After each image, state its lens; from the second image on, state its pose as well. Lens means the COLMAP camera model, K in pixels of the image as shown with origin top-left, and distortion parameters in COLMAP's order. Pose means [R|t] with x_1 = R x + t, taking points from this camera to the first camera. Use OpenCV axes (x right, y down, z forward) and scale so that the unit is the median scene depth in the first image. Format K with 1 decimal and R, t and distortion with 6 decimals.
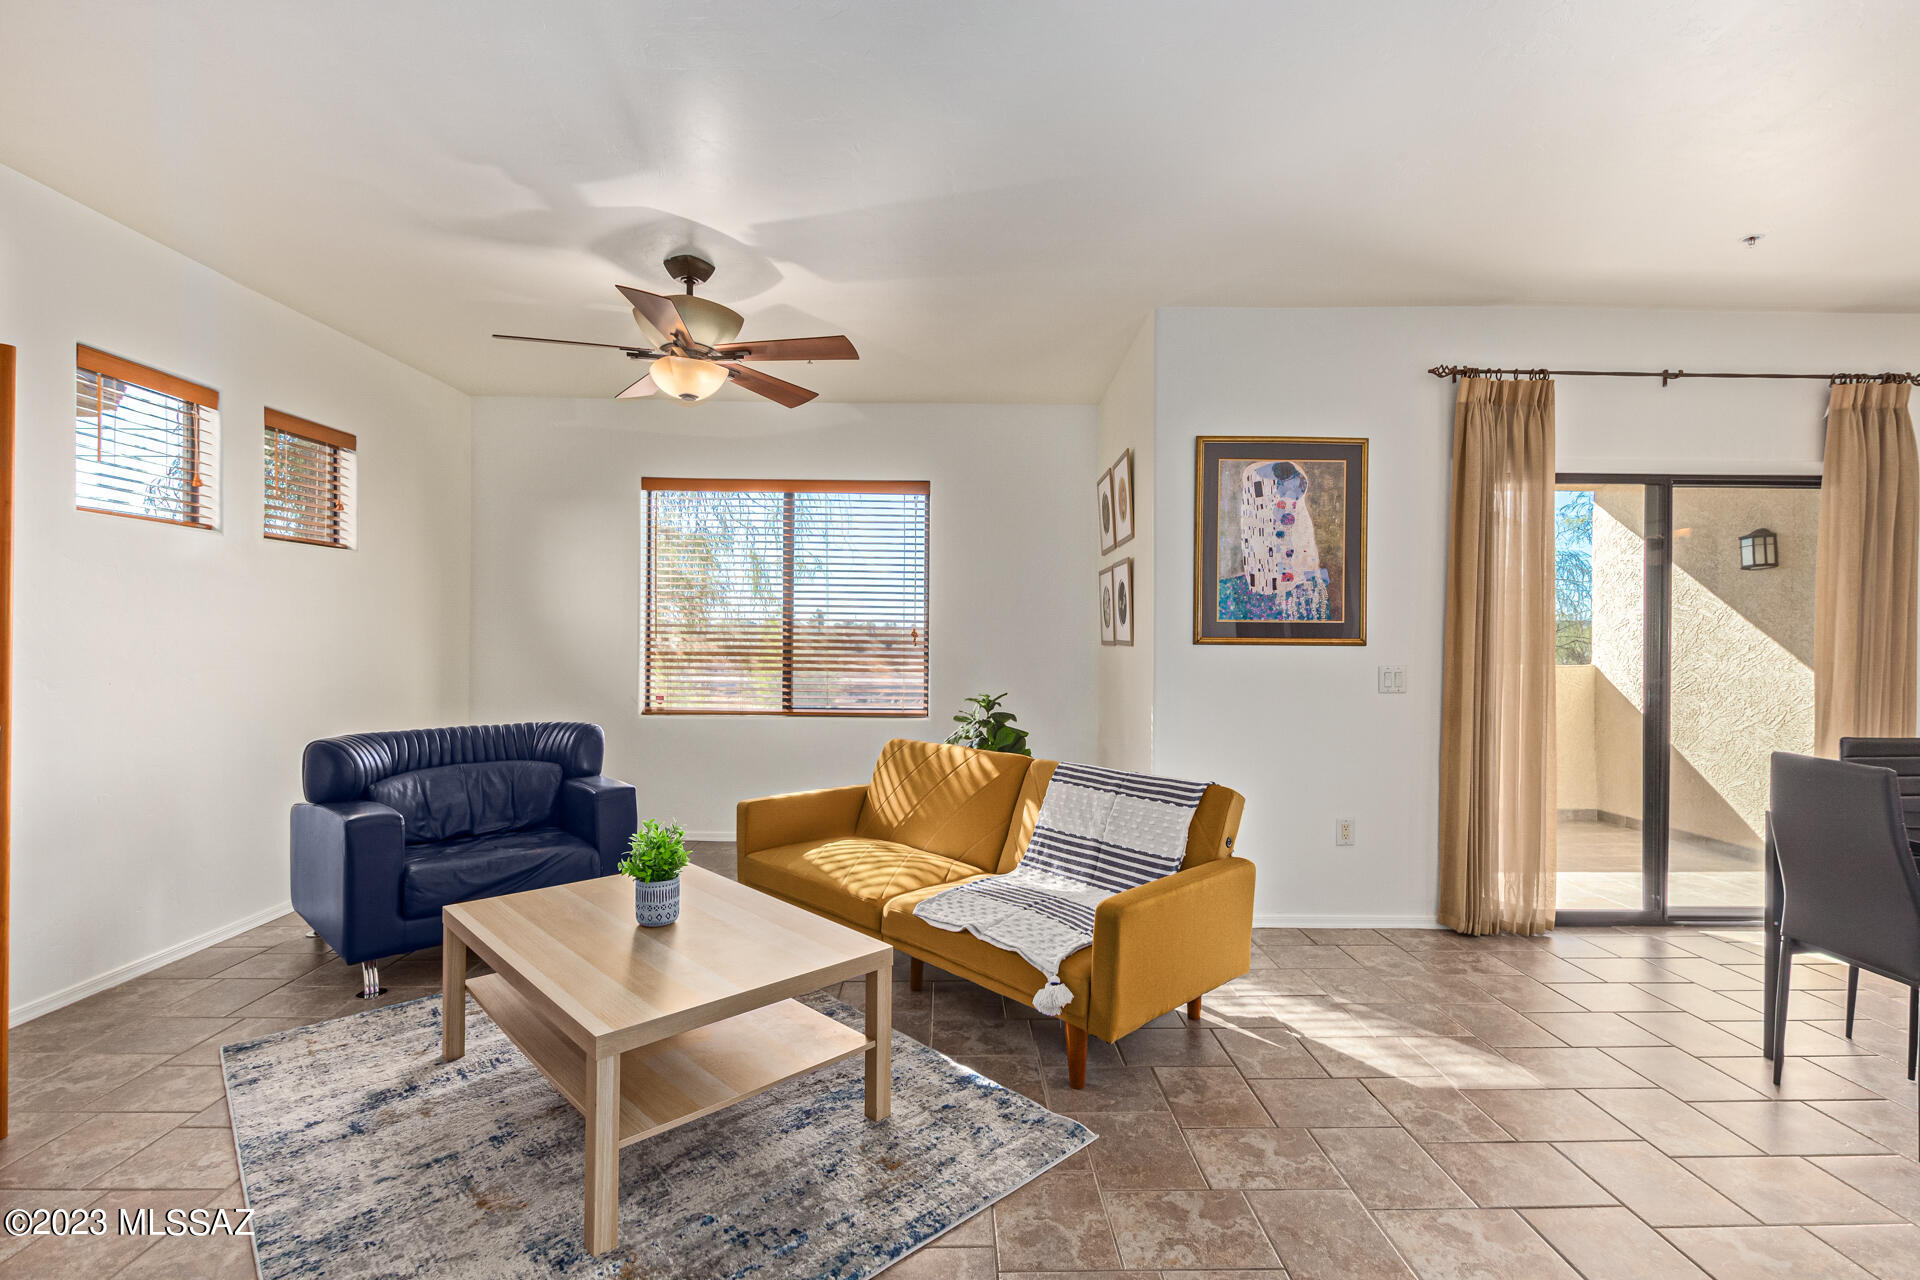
lens RADIAL K [[886.7, 0, 979.7], [0, 886.7, 644.9], [0, 0, 1]] dist [0.005877, -0.001111]
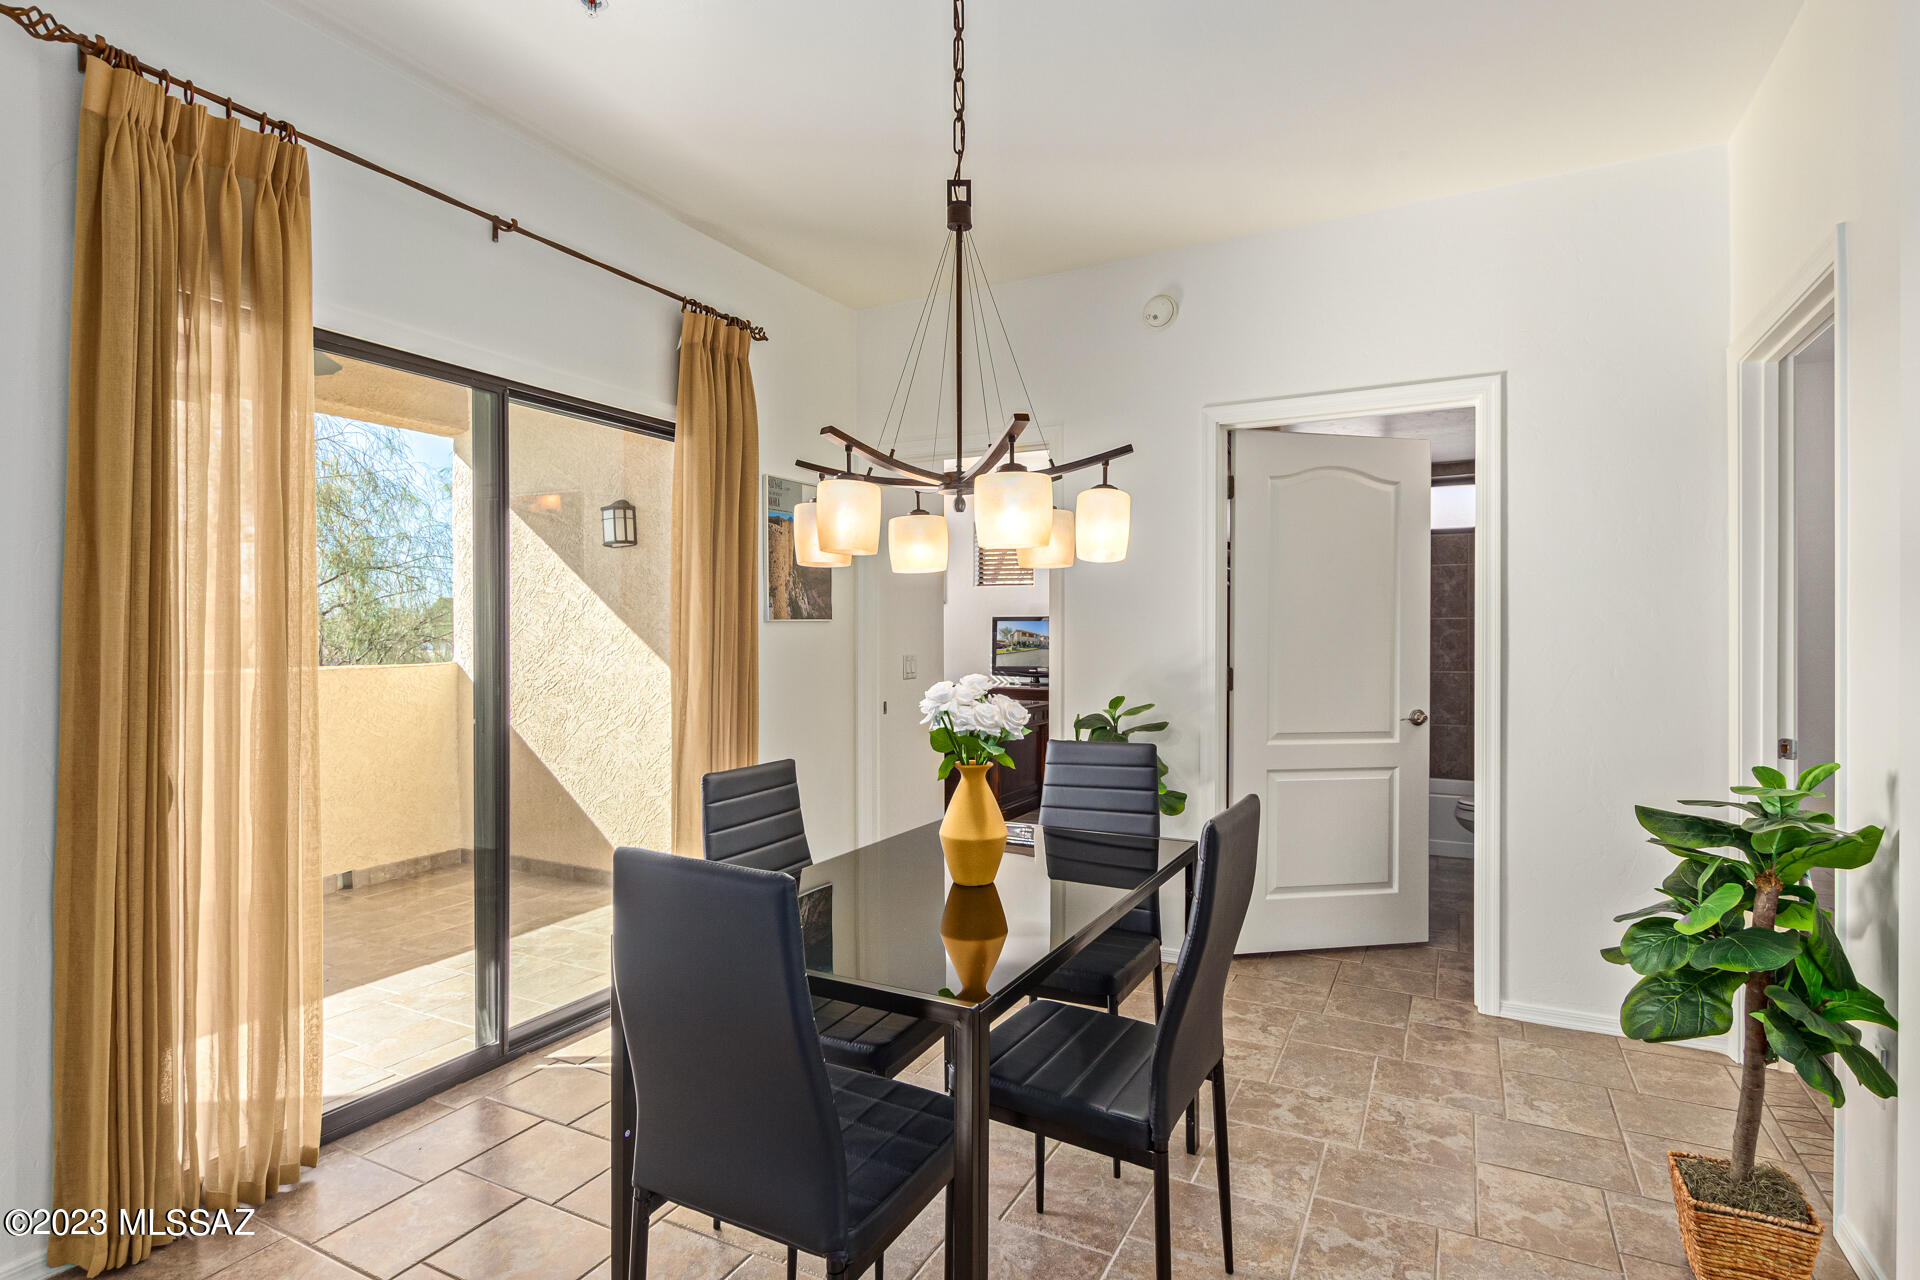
lens RADIAL K [[963.9, 0, 966.1], [0, 963.9, 638.3], [0, 0, 1]] dist [-0.027198, -0.001363]
pose [[0.494684, -0.009583, 0.869020, 0.330850], [0.008379, 0.999945, 0.006257, 0.000105], [-0.869032, 0.004186, 0.494738, 0.354606]]
